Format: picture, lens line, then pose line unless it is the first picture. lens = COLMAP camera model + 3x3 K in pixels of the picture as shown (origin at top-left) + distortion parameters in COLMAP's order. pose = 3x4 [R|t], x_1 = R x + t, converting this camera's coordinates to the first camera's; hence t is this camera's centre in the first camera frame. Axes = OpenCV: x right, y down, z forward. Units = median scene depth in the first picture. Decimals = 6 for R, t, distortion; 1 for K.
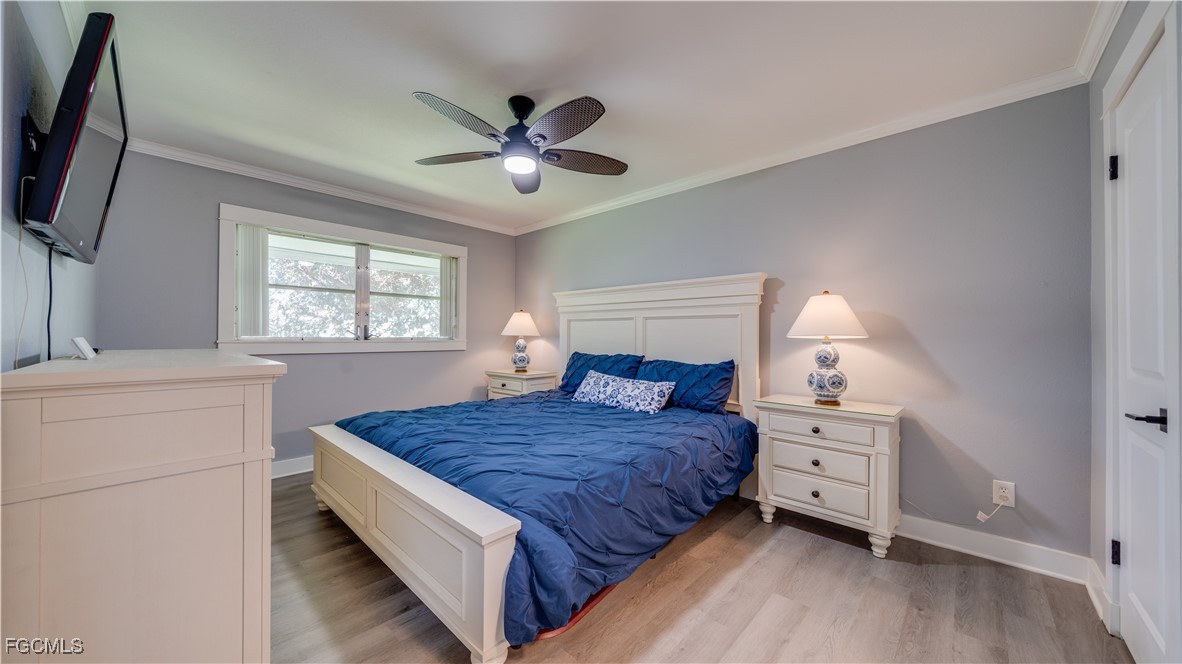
lens RADIAL K [[403.0, 0, 591.0], [0, 403.0, 332.0], [0, 0, 1]] dist [-0.000198, -0.000008]
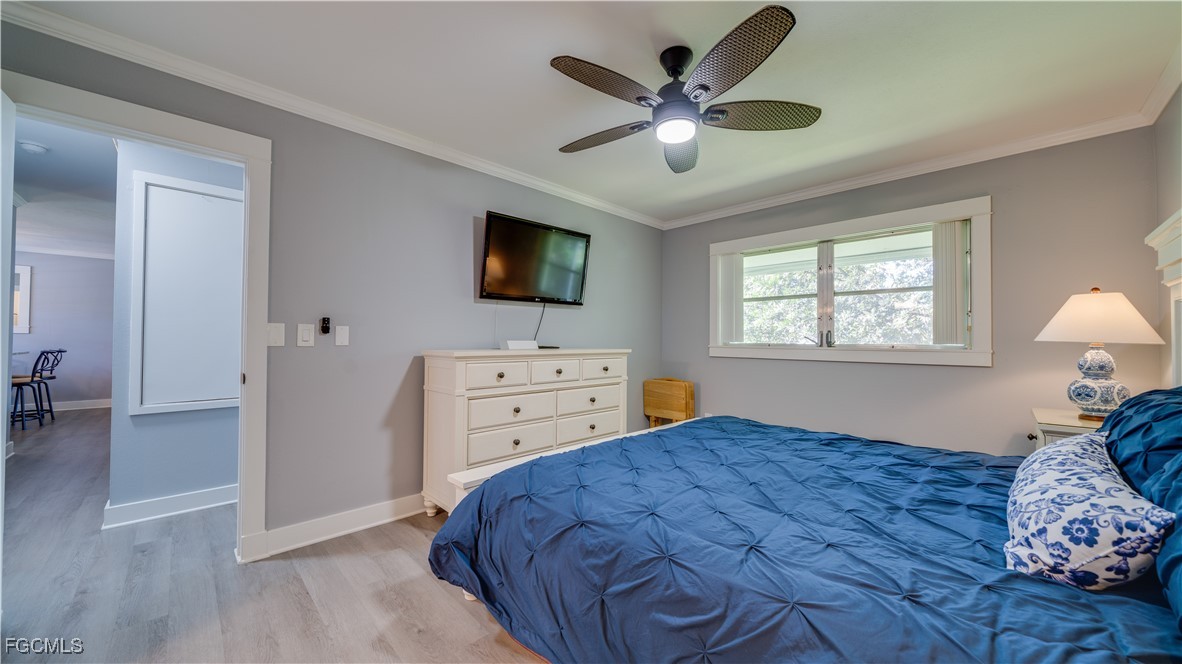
lens RADIAL K [[435.4, 0, 591.0], [0, 435.4, 332.0], [0, 0, 1]] dist [0.000368, 0.000015]
pose [[-0.038104, -0.022278, -0.999025, 0.431745], [0.007992, 0.999713, -0.022599, 0.003101], [0.999242, -0.008845, -0.037915, 0.513358]]
